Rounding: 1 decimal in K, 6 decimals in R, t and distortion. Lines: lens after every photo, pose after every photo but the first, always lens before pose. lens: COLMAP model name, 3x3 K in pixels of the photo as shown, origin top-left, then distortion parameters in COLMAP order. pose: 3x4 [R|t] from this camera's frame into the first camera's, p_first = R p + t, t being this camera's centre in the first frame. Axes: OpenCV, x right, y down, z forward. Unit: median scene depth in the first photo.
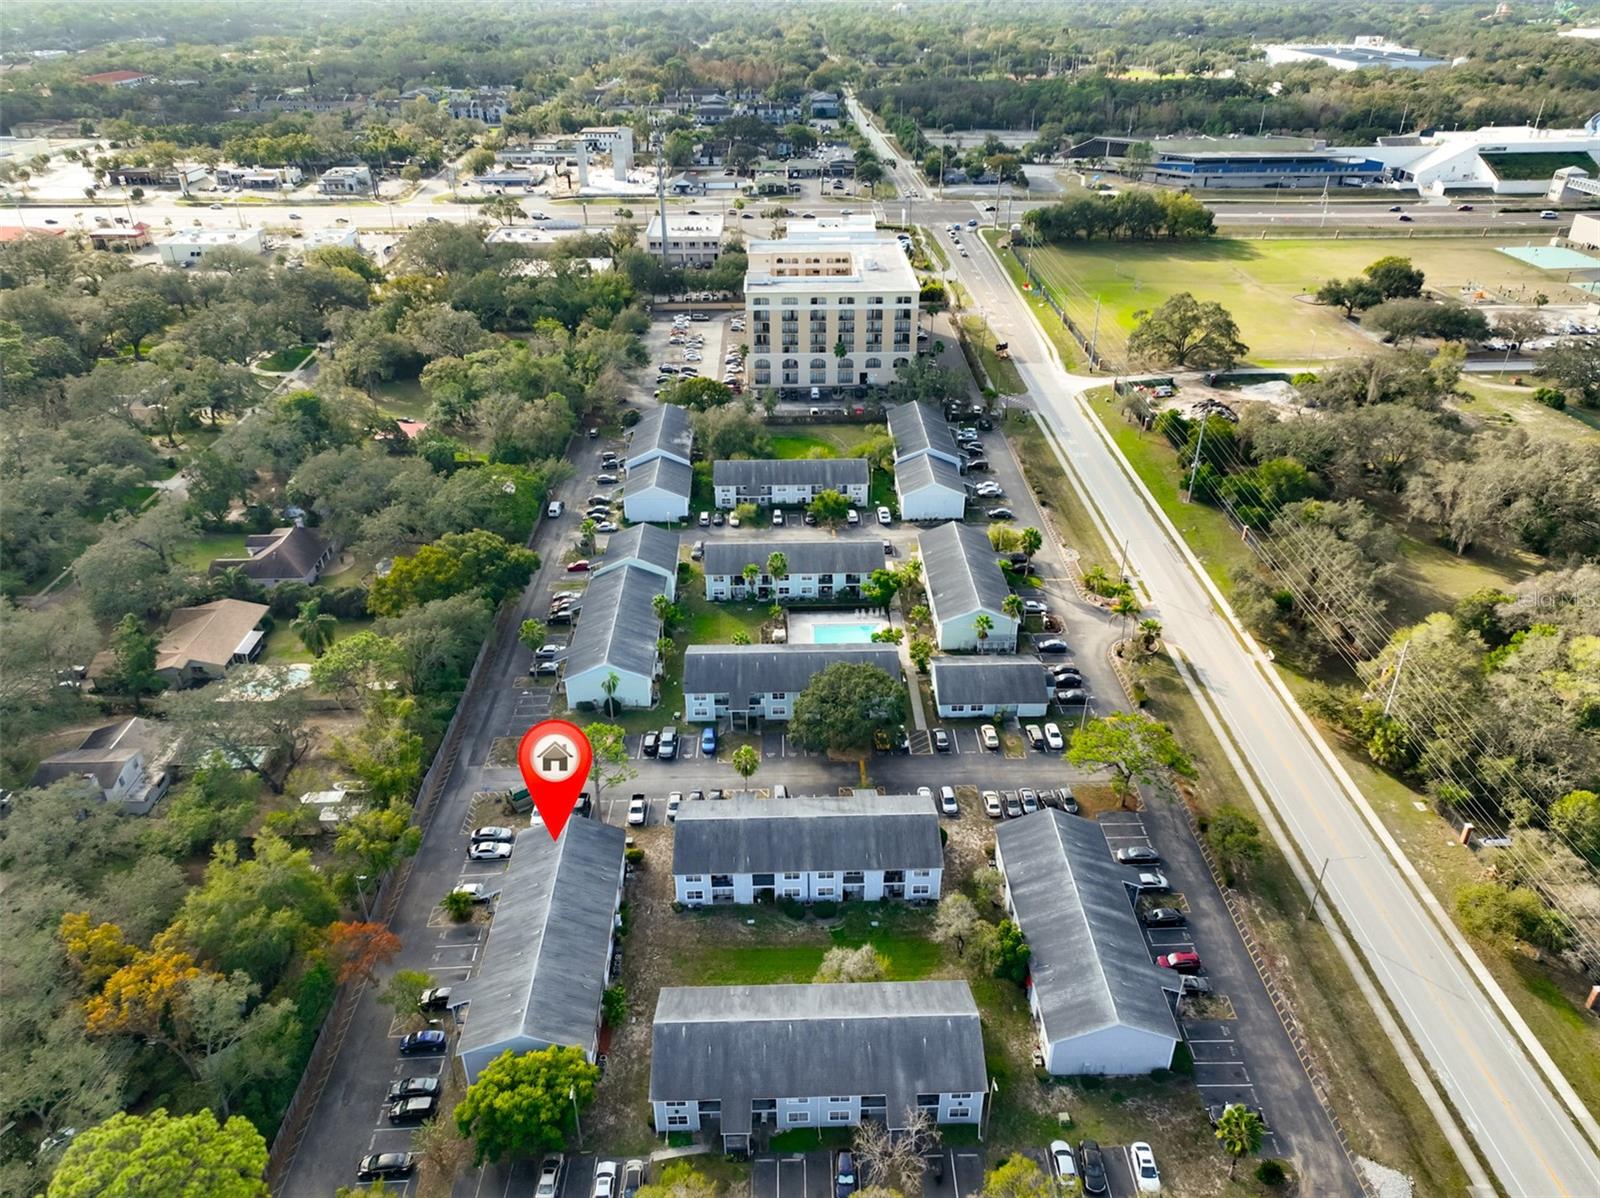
lens RADIAL K [[1114.8, 0, 804.2], [0, 1114.8, 599.2], [0, 0, 1]] dist [0.000500, 0.015084]
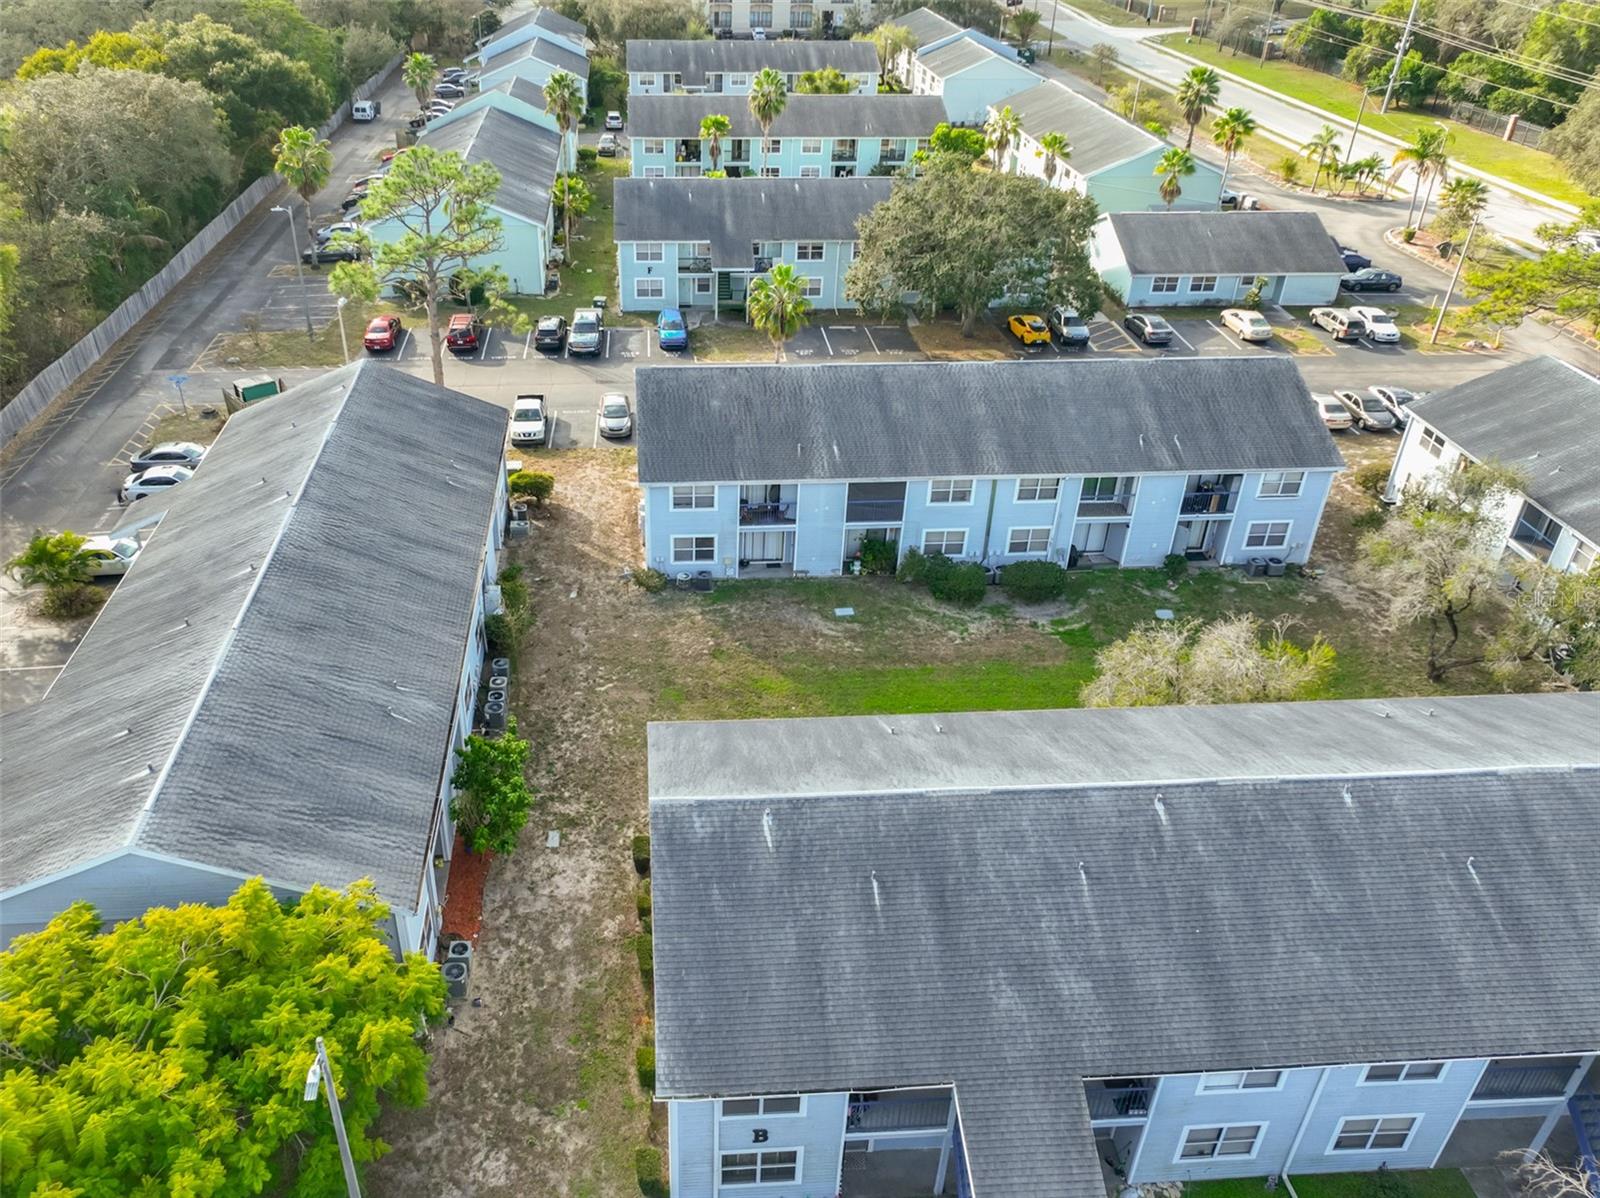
lens RADIAL K [[1199.3, 0, 712.1], [0, 1199.3, 568.8], [0, 0, 1]] dist [0.003807, 0.002181]
pose [[0.999311, -0.008304, 0.036175, -0.107715], [0.007157, 0.999472, 0.031709, 0.261154], [-0.036419, -0.031429, 0.998842, 0.593280]]
